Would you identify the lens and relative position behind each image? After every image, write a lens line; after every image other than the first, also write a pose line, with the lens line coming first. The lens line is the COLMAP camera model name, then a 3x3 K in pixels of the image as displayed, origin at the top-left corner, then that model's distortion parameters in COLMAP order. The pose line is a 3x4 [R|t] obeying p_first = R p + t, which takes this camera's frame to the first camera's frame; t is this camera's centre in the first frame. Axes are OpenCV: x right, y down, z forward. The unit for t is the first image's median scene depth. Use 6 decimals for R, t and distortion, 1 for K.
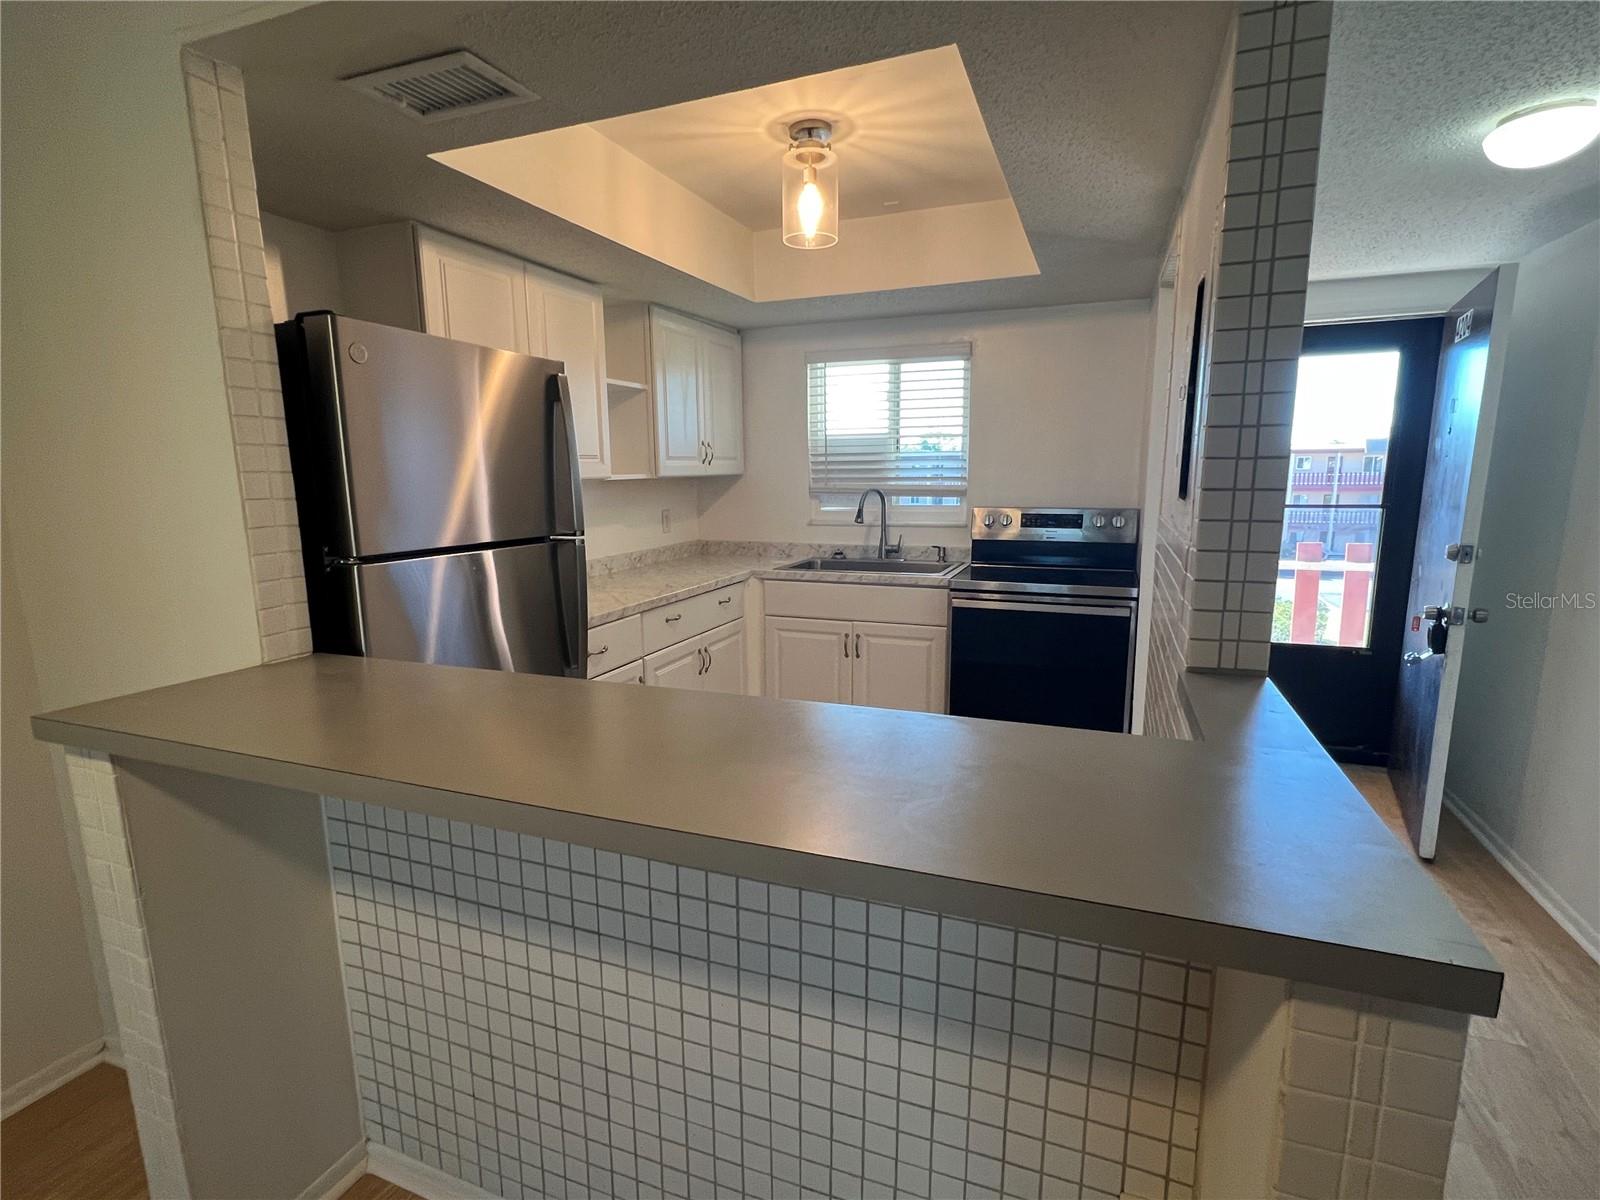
lens RADIAL K [[777.2, 0, 801.2], [0, 777.2, 604.1], [0, 0, 1]] dist [-0.000138, -0.001082]
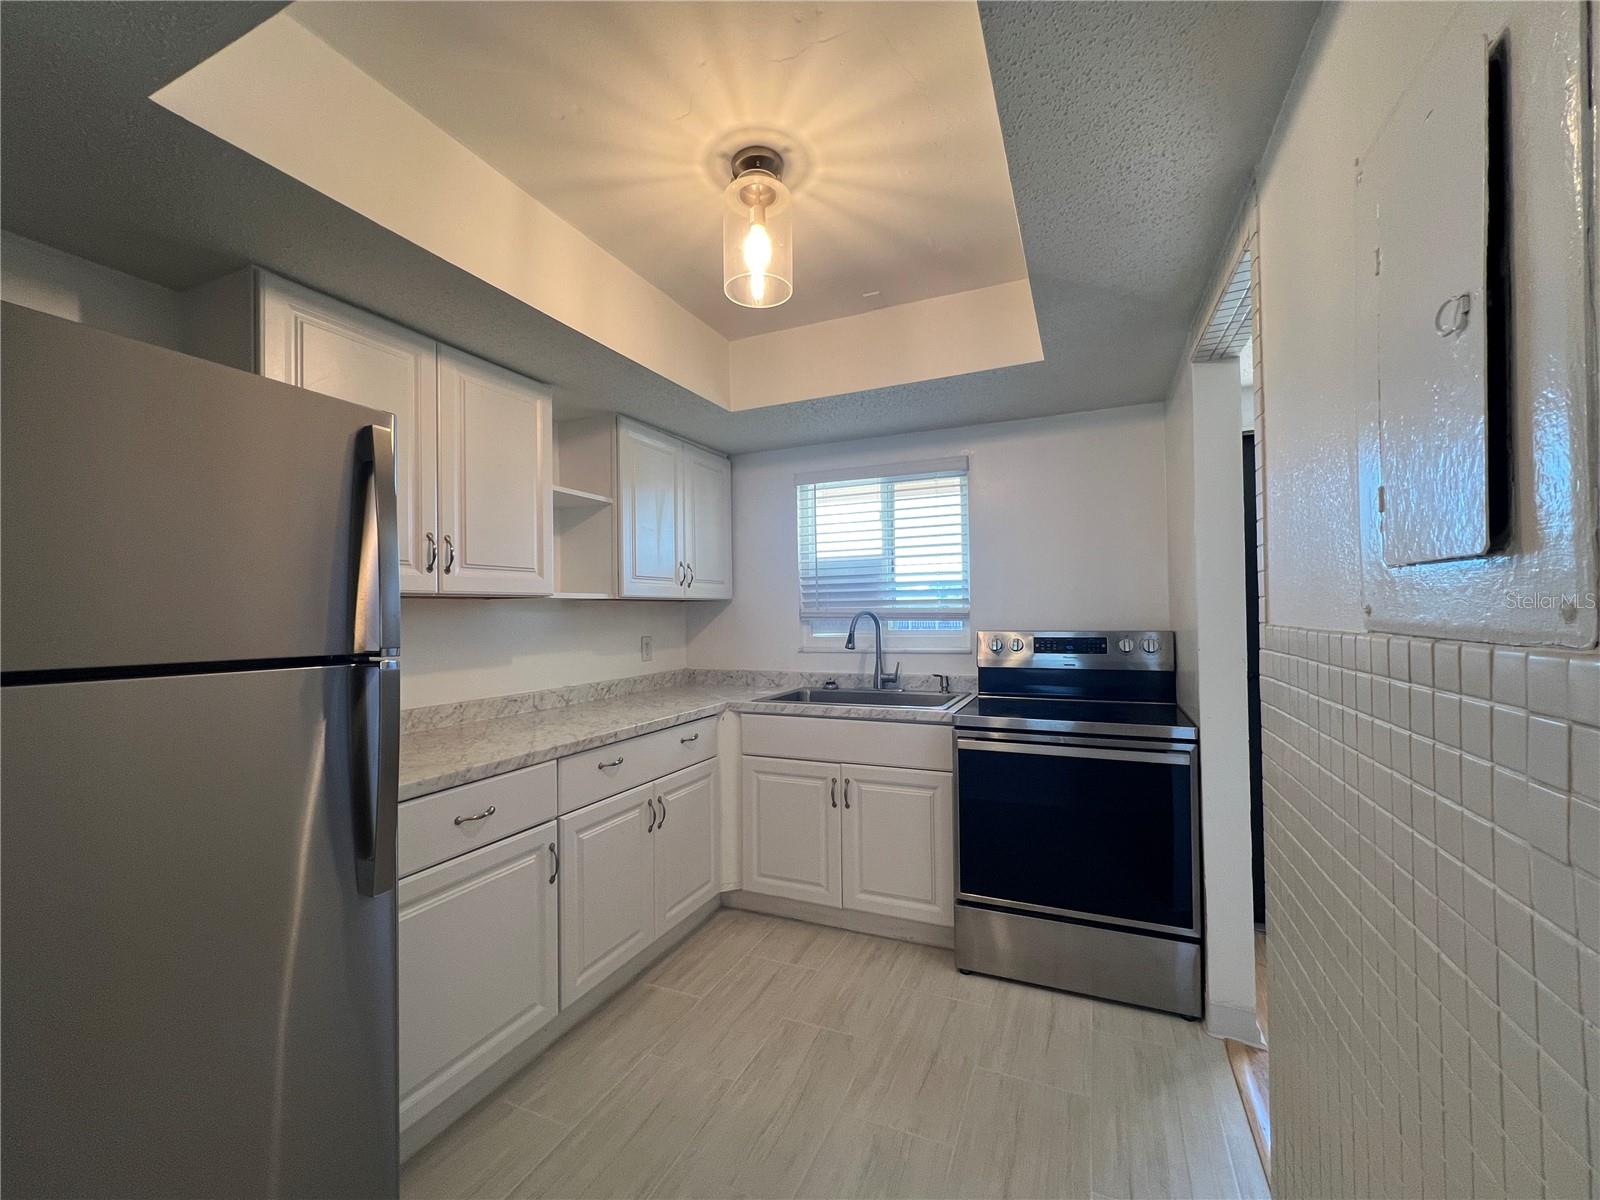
lens RADIAL K [[650.1, 0, 801.3], [0, 650.1, 603.8], [0, 0, 1]] dist [-0.000489, 0.000045]
pose [[0.998940, -0.005692, -0.045670, 0.053400], [-0.002910, 0.982526, -0.186104, -0.016030], [0.045931, 0.186040, 0.981468, 0.253765]]
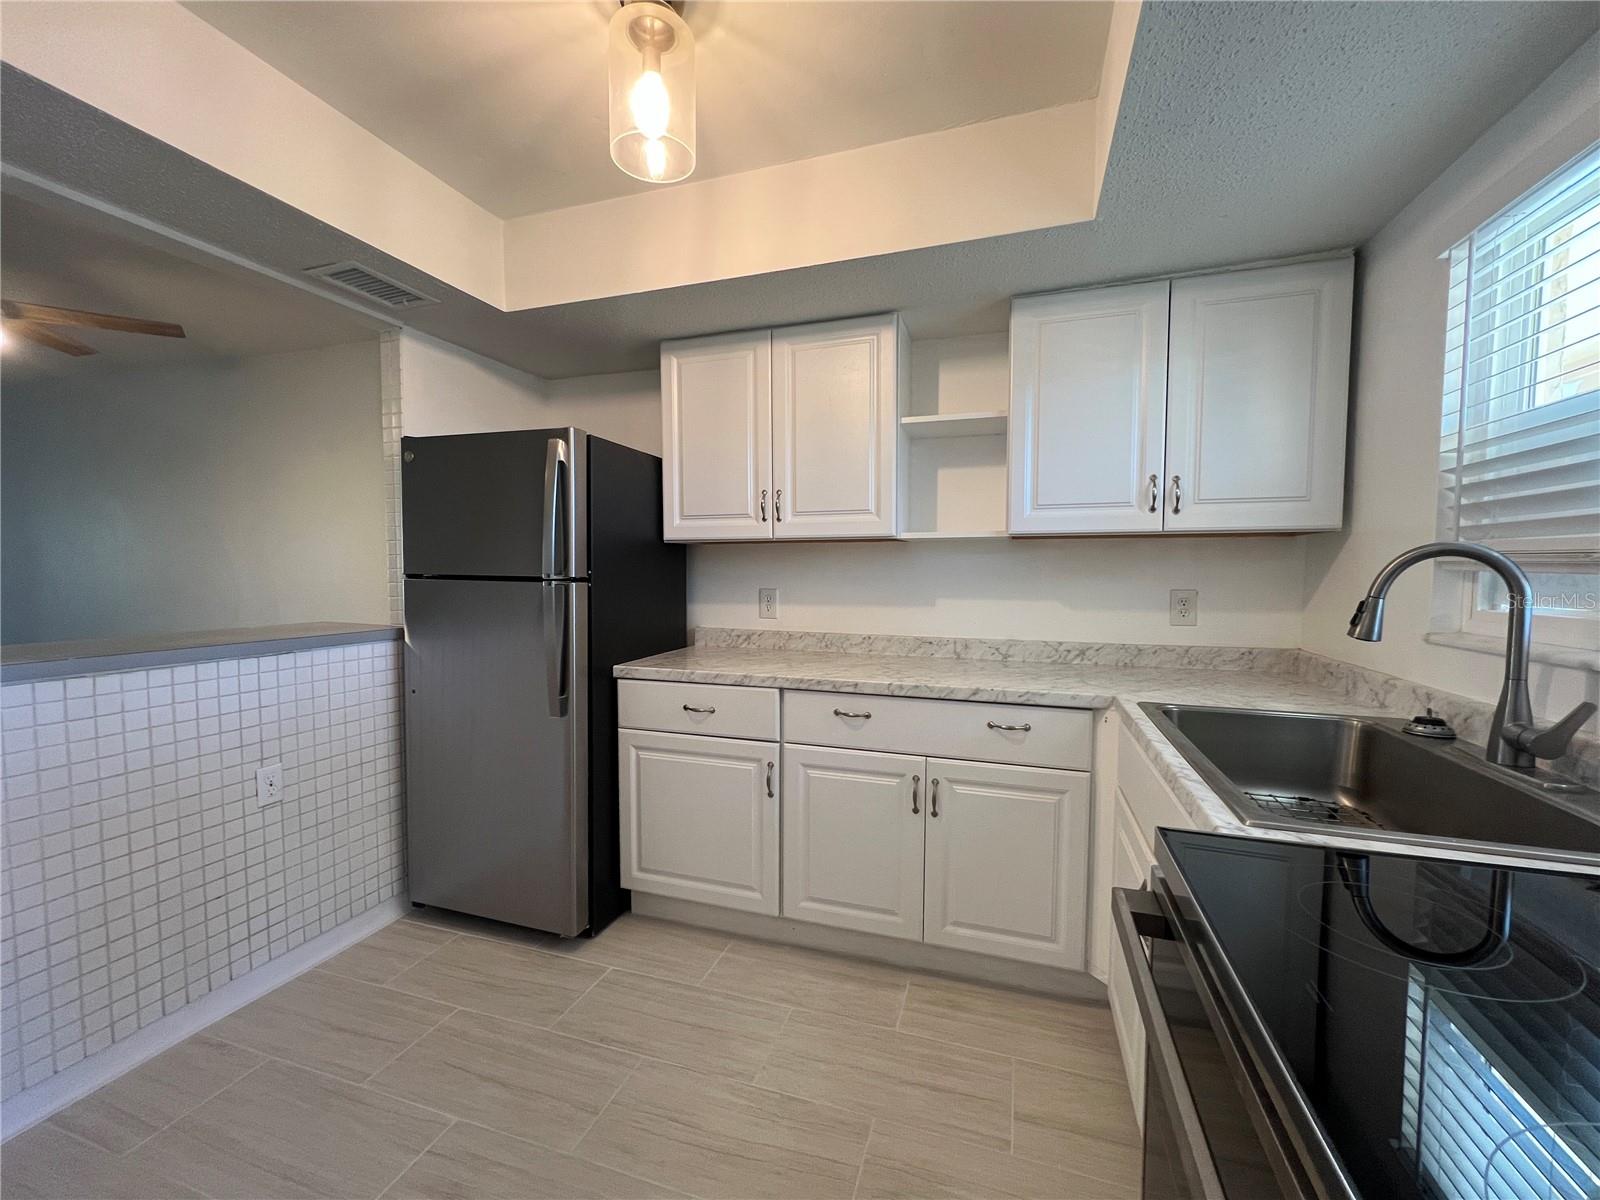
lens RADIAL K [[650.1, 0, 801.3], [0, 650.1, 603.8], [0, 0, 1]] dist [-0.000489, 0.000045]
pose [[0.051352, 0.064923, -0.996568, 0.373468], [-0.173892, 0.983222, 0.055093, -0.092950], [0.983425, 0.170466, 0.061780, 0.726425]]
